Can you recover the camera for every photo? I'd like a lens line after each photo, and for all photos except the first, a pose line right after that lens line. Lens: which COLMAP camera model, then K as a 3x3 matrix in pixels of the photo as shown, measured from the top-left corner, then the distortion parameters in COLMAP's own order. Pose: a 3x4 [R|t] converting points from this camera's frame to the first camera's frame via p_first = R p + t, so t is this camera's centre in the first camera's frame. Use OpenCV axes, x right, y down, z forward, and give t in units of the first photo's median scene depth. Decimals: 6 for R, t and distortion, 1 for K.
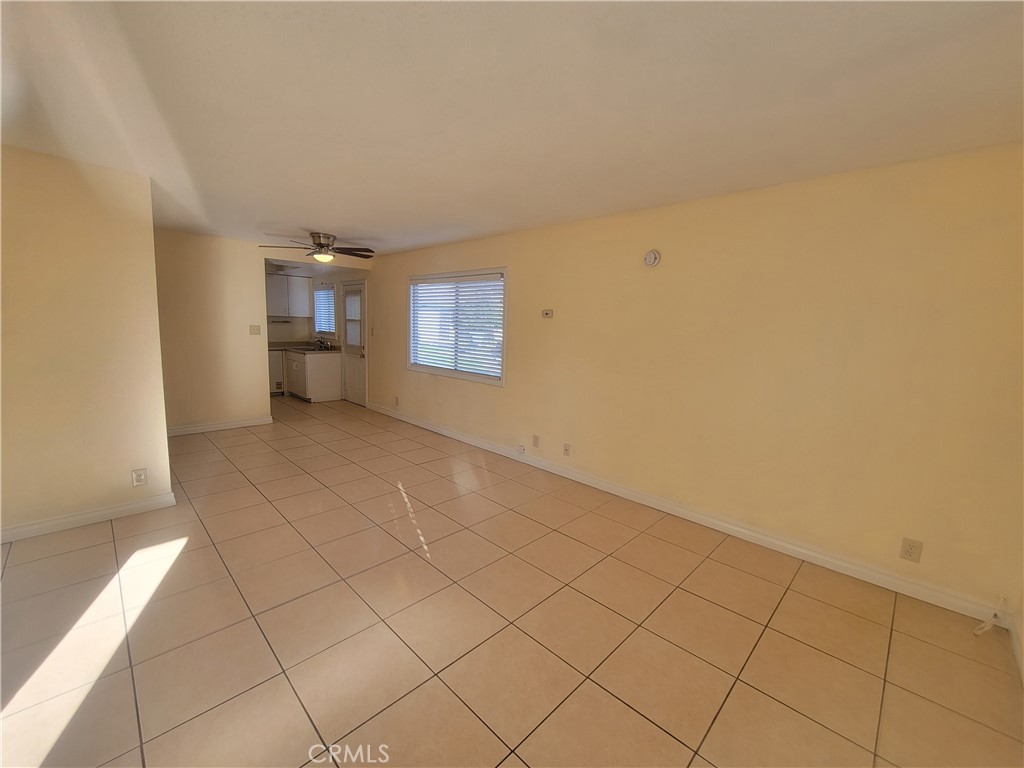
lens RADIAL K [[423.7, 0, 512.4], [0, 423.7, 381.0], [0, 0, 1]] dist [-0.001631, -0.000138]
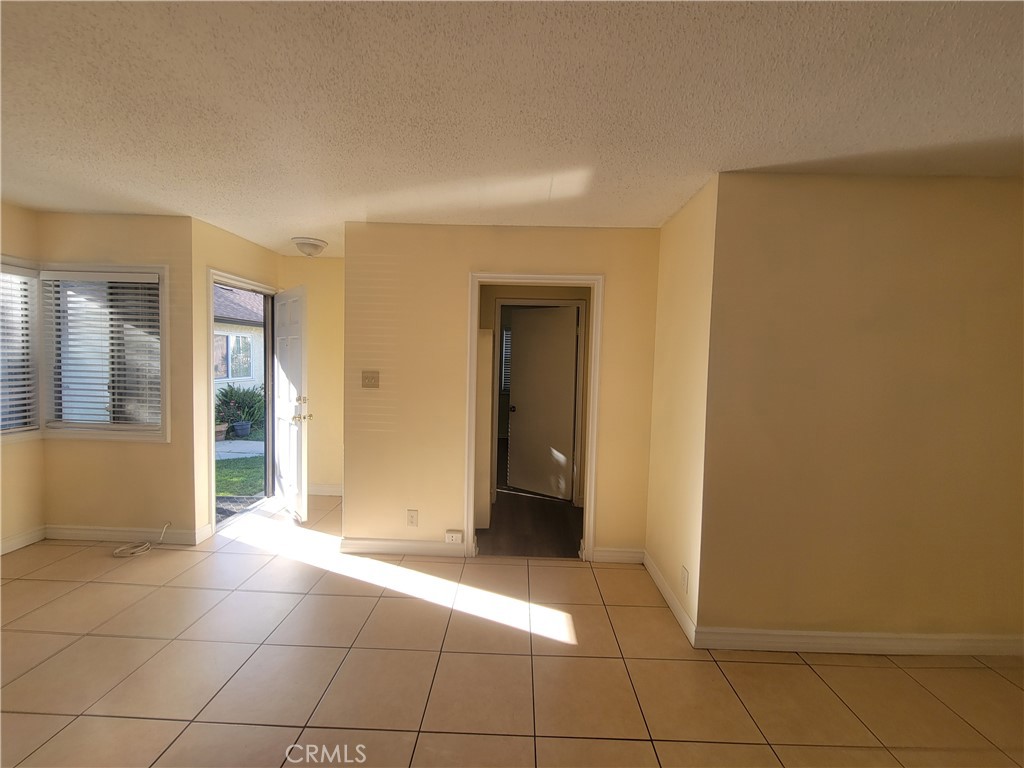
lens RADIAL K [[423.7, 0, 512.4], [0, 423.7, 381.0], [0, 0, 1]] dist [-0.001631, -0.000138]
pose [[-0.725538, -0.016202, -0.687991, -0.082171], [-0.142864, 0.981489, 0.127547, -0.112052], [0.673190, 0.190829, -0.714422, 0.817140]]
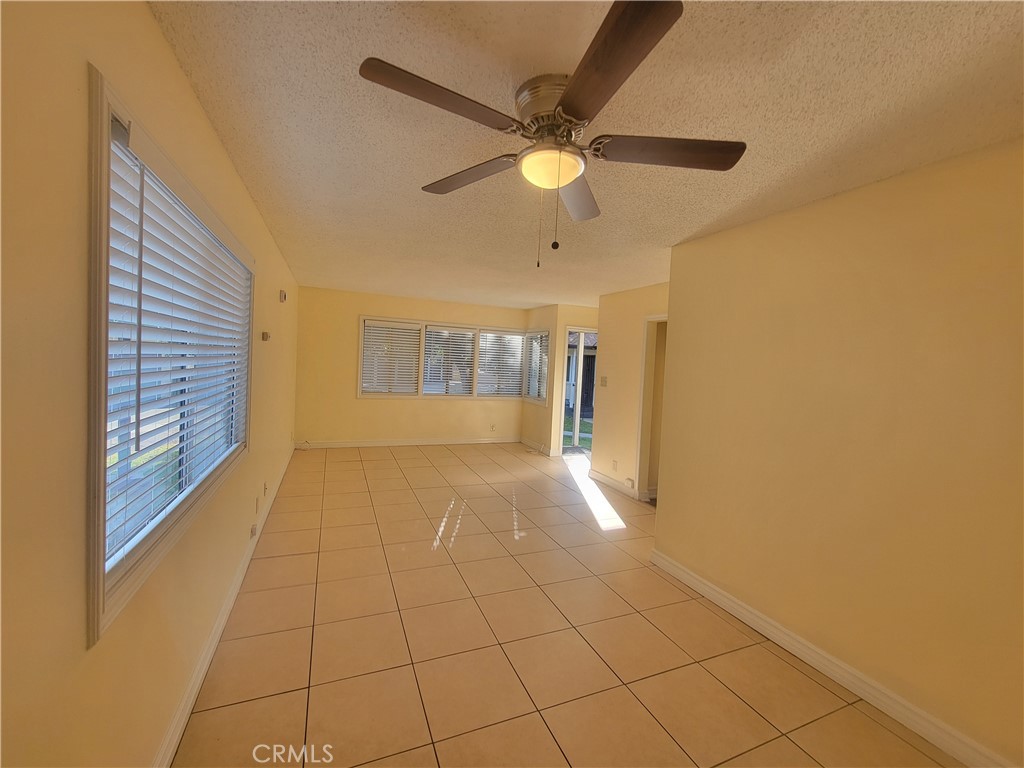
lens RADIAL K [[423.7, 0, 512.4], [0, 423.7, 381.0], [0, 0, 1]] dist [-0.001631, -0.000138]
pose [[-0.920853, -0.098462, 0.377272, -0.568225], [-0.030205, 0.982696, 0.182744, -0.204216], [-0.388737, 0.156885, -0.907893, 1.341118]]
